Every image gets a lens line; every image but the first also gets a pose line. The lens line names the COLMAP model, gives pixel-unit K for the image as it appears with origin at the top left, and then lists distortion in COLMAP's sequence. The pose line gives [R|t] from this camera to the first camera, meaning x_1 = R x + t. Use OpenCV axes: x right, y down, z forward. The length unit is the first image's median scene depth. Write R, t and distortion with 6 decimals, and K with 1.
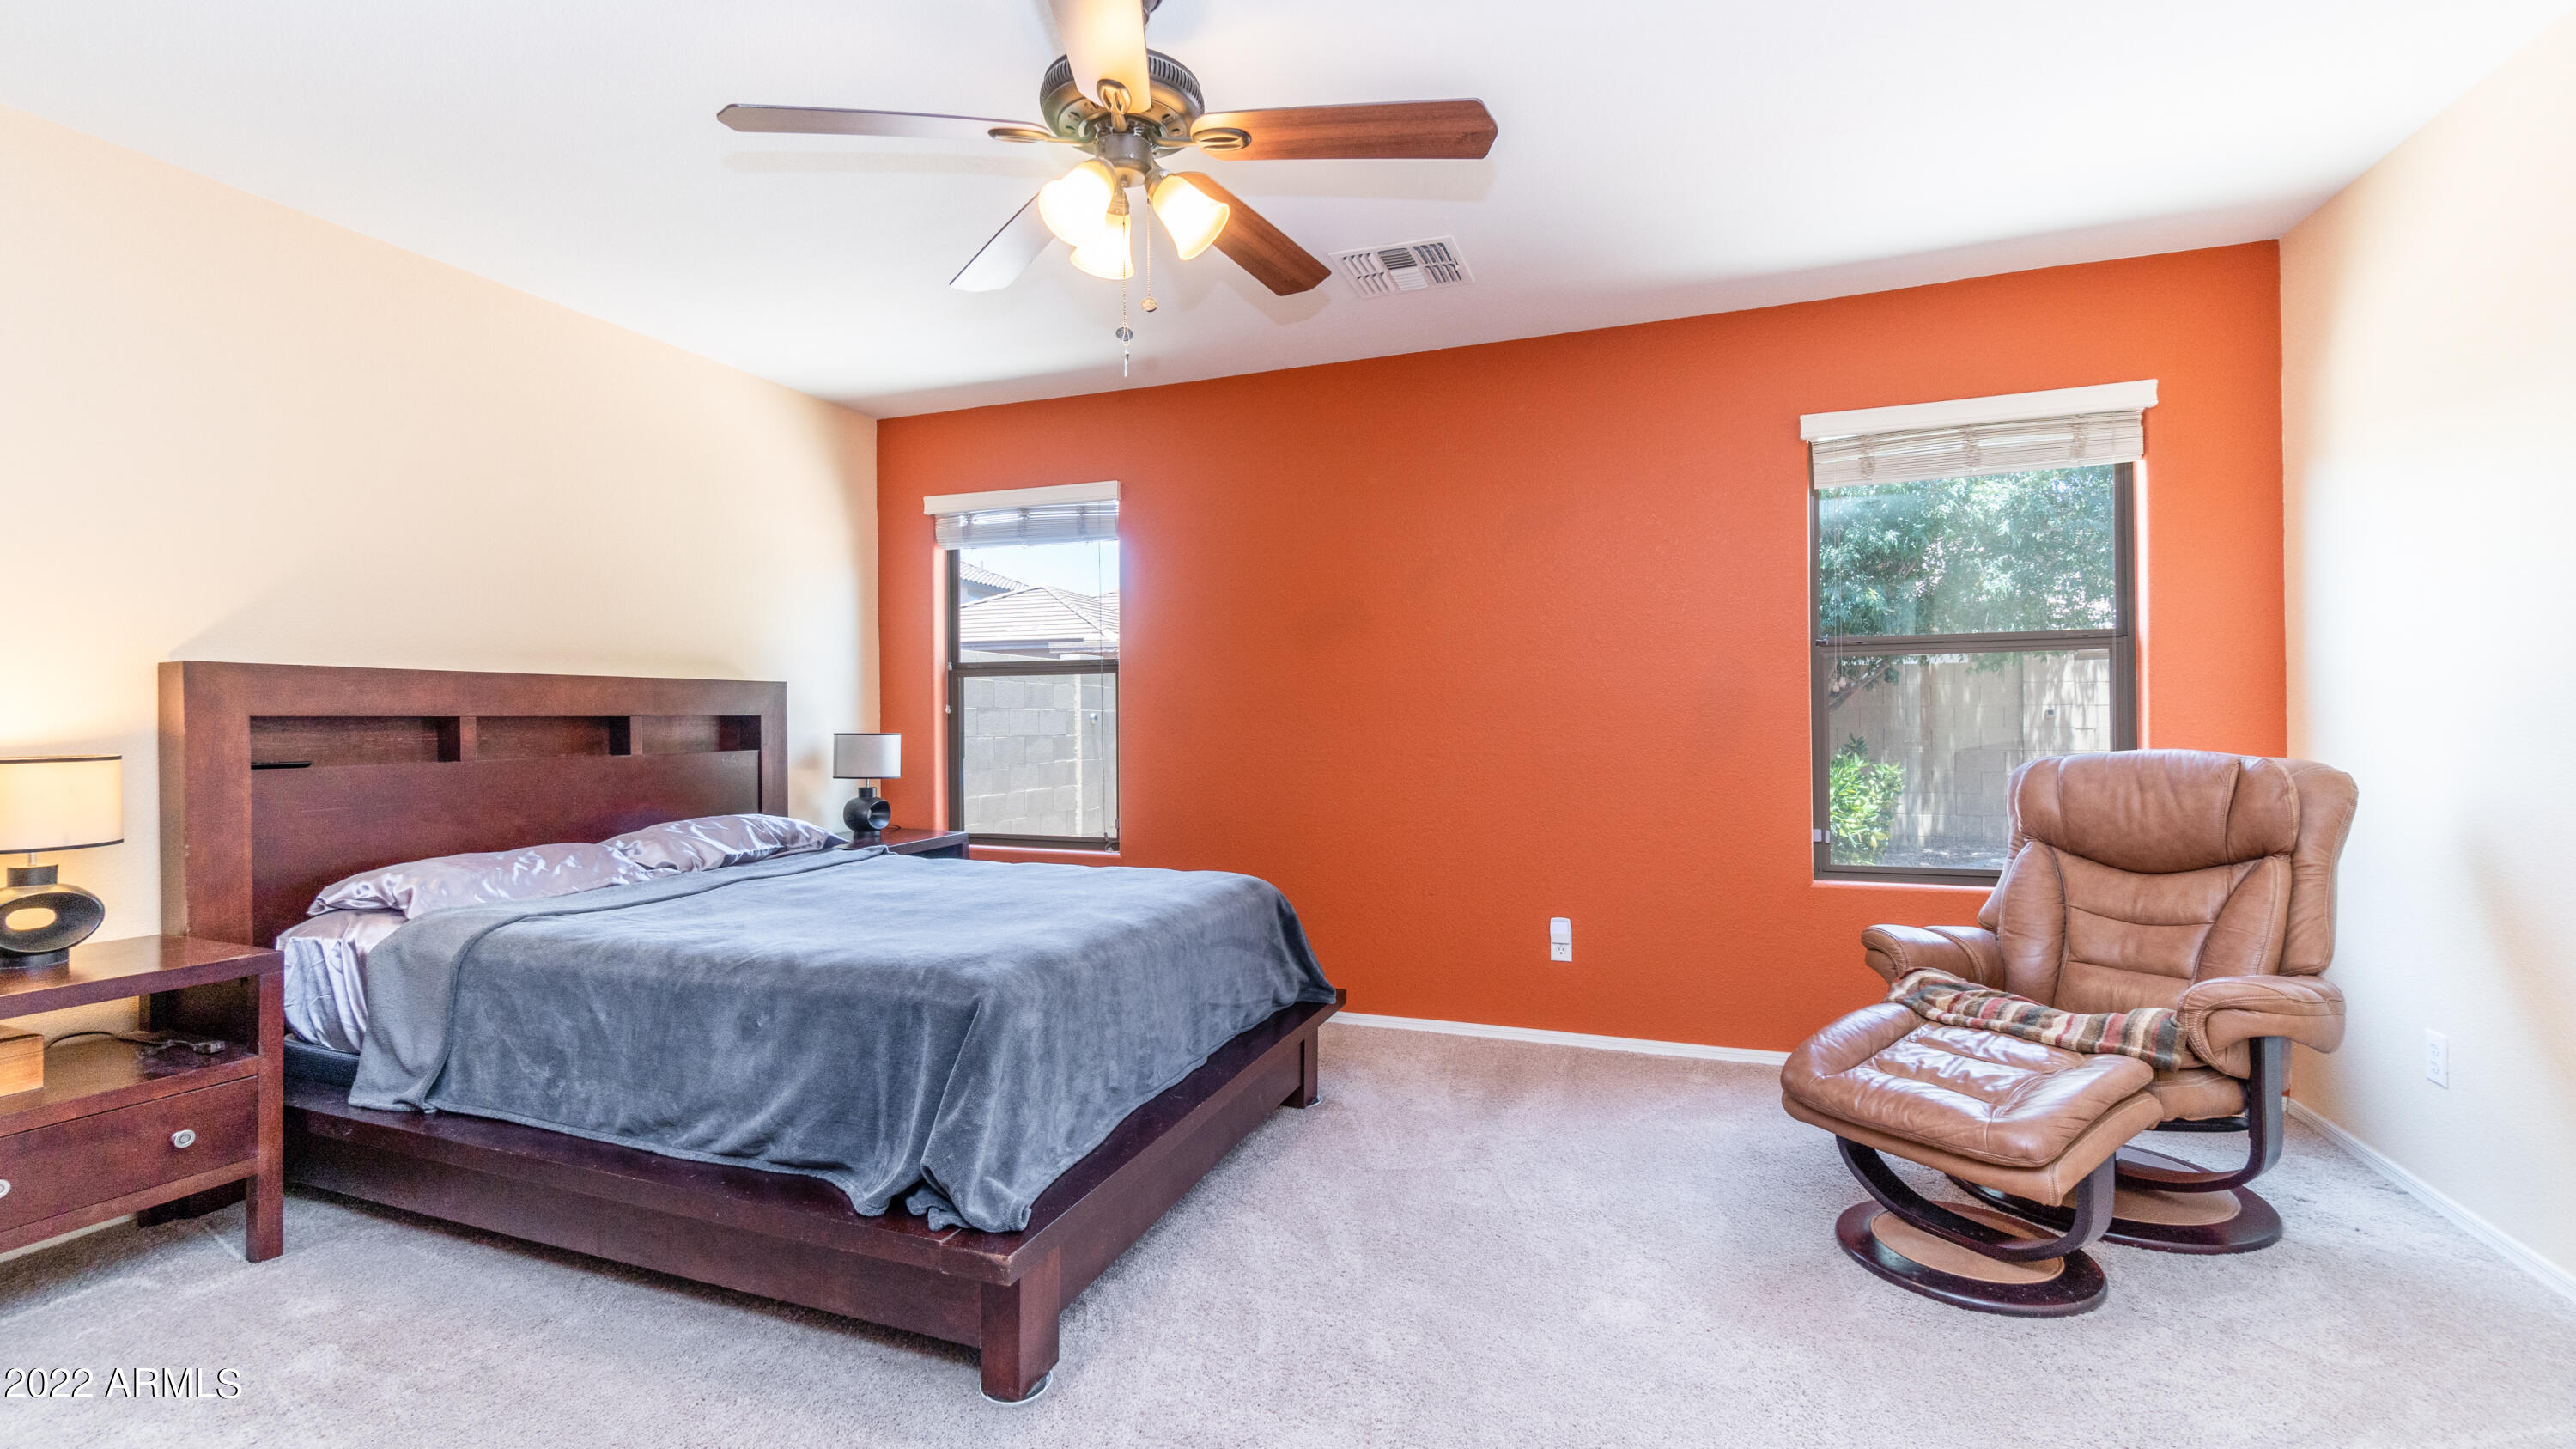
lens RADIAL K [[1128.9, 0, 1271.8], [0, 1128.9, 720.9], [0, 0, 1]] dist [-0.001062, -0.000014]
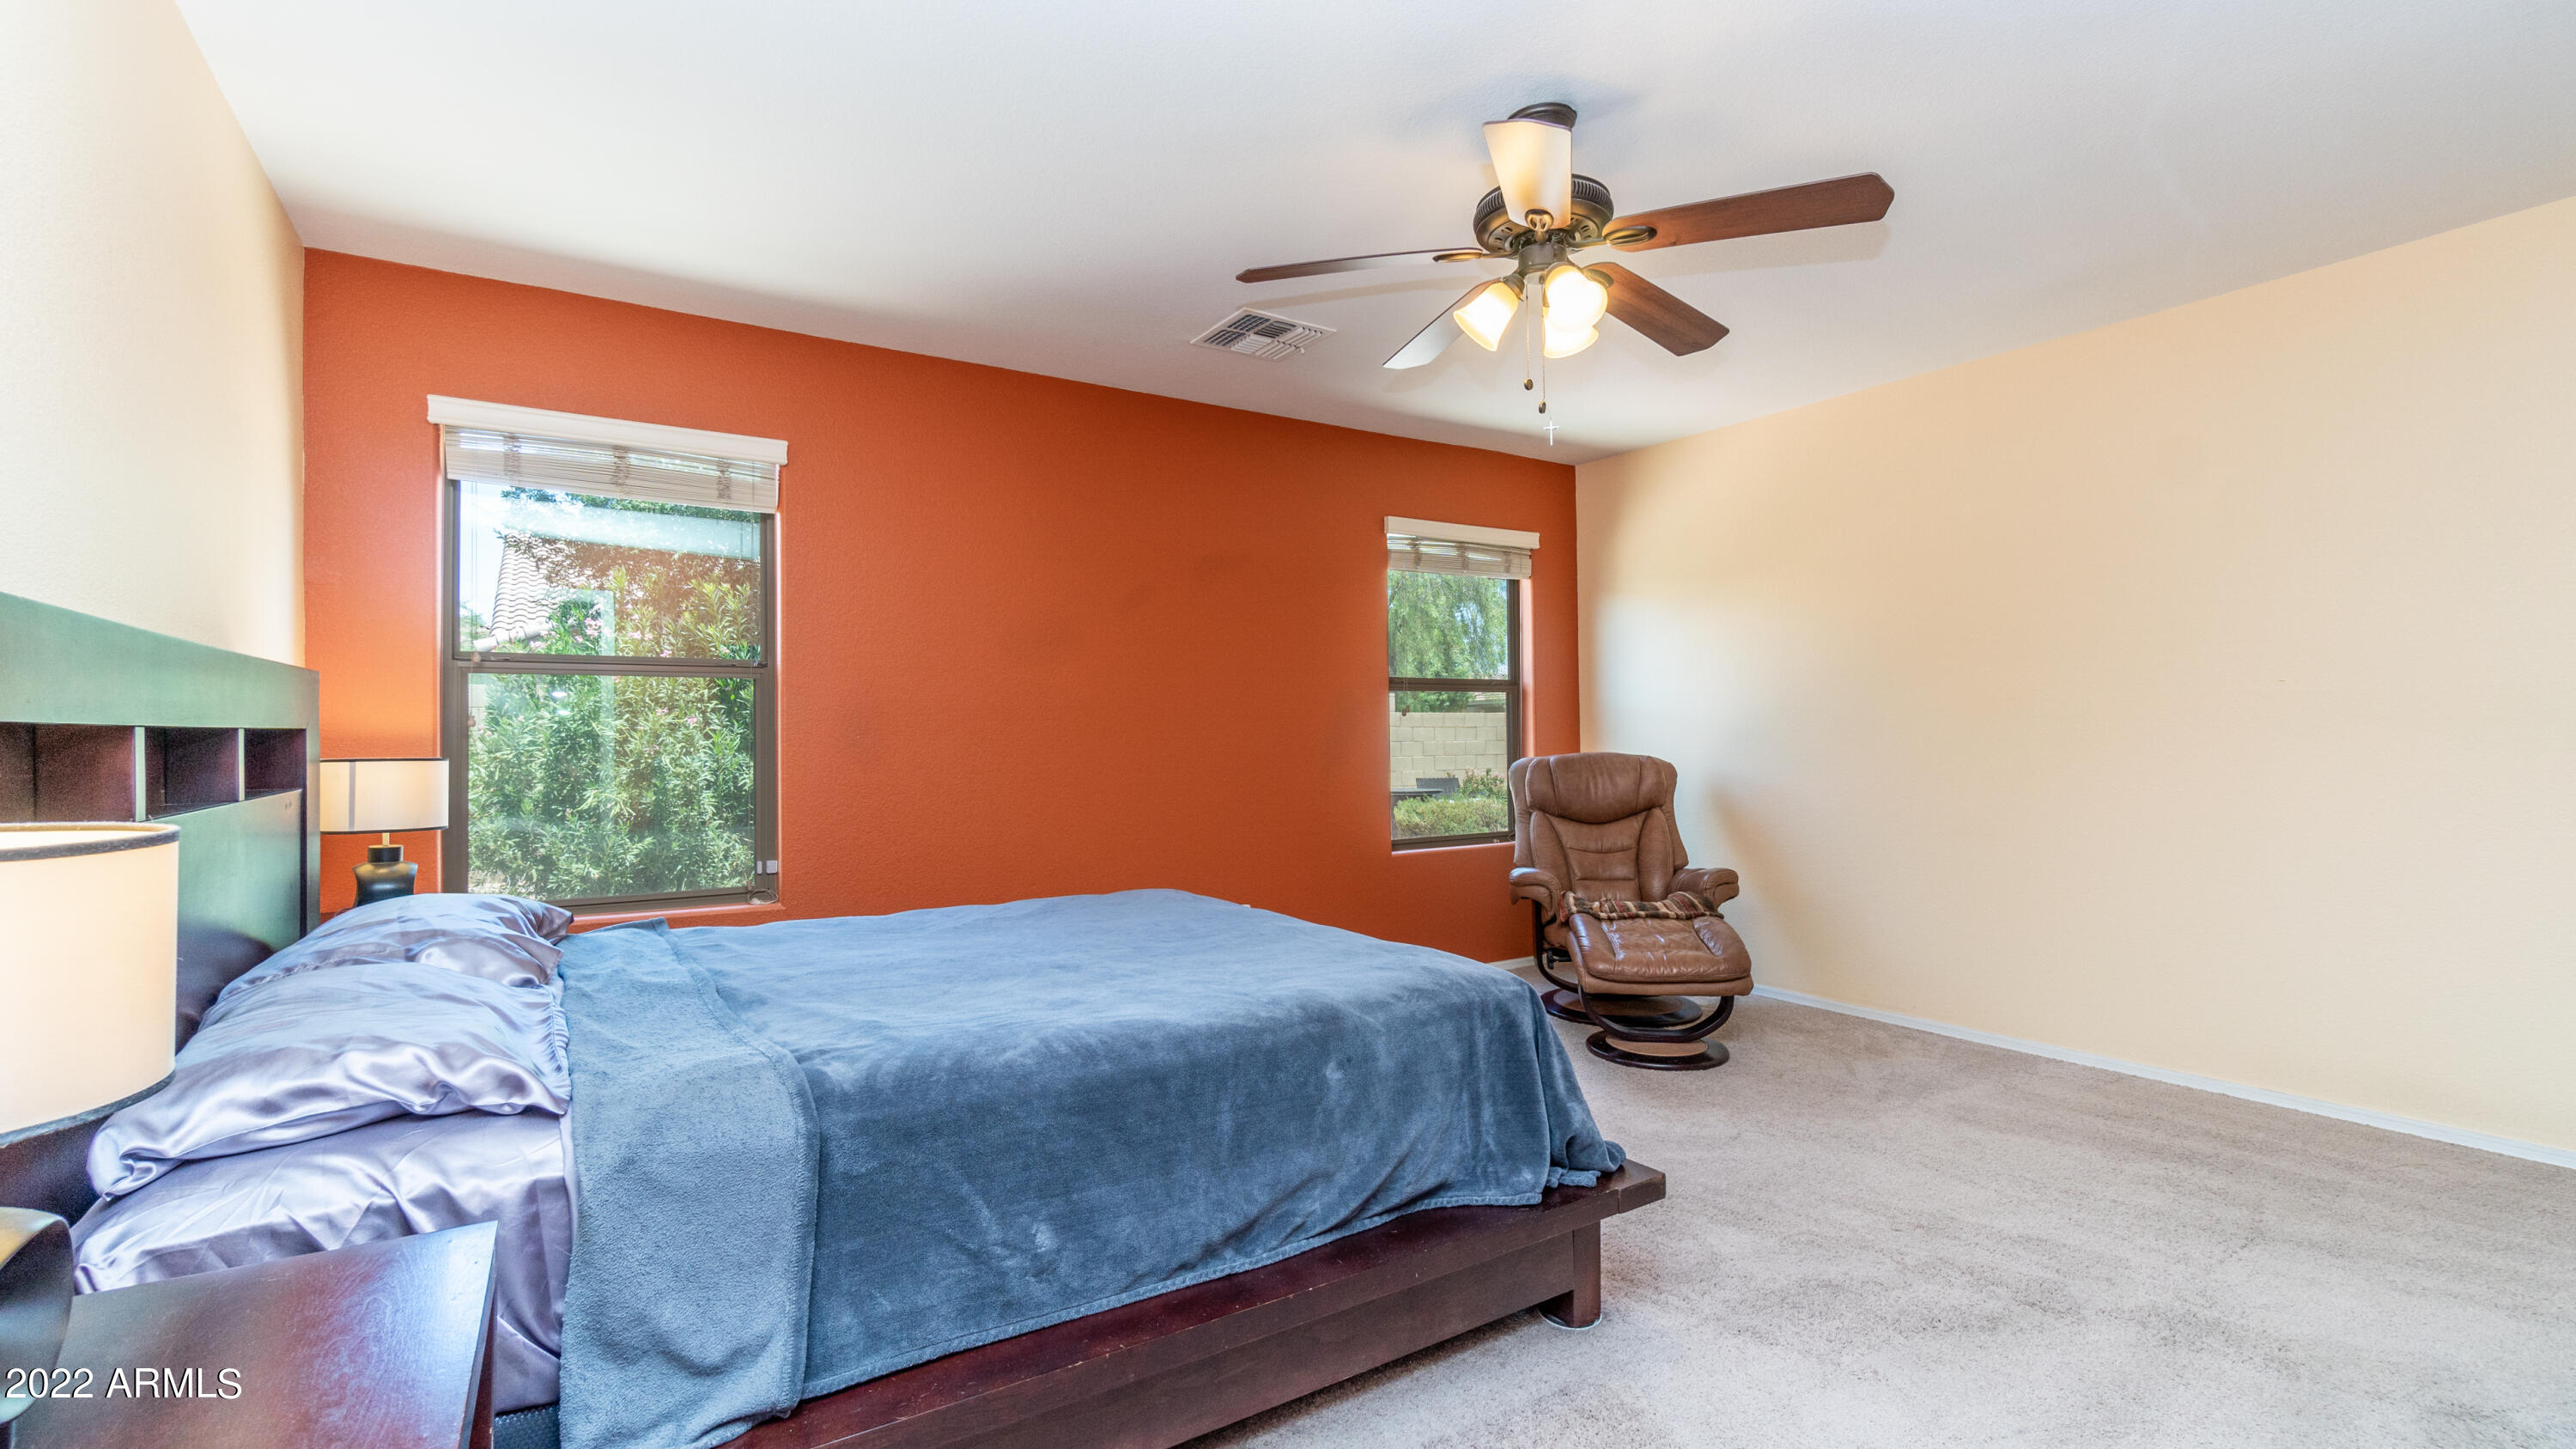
lens RADIAL K [[1128.9, 0, 1271.8], [0, 1128.9, 720.9], [0, 0, 1]] dist [-0.001062, -0.000014]
pose [[0.588296, 0.009142, 0.808594, -0.902450], [0.000490, 0.999932, -0.011662, -0.004828], [-0.808646, 0.007257, 0.588251, 0.375334]]
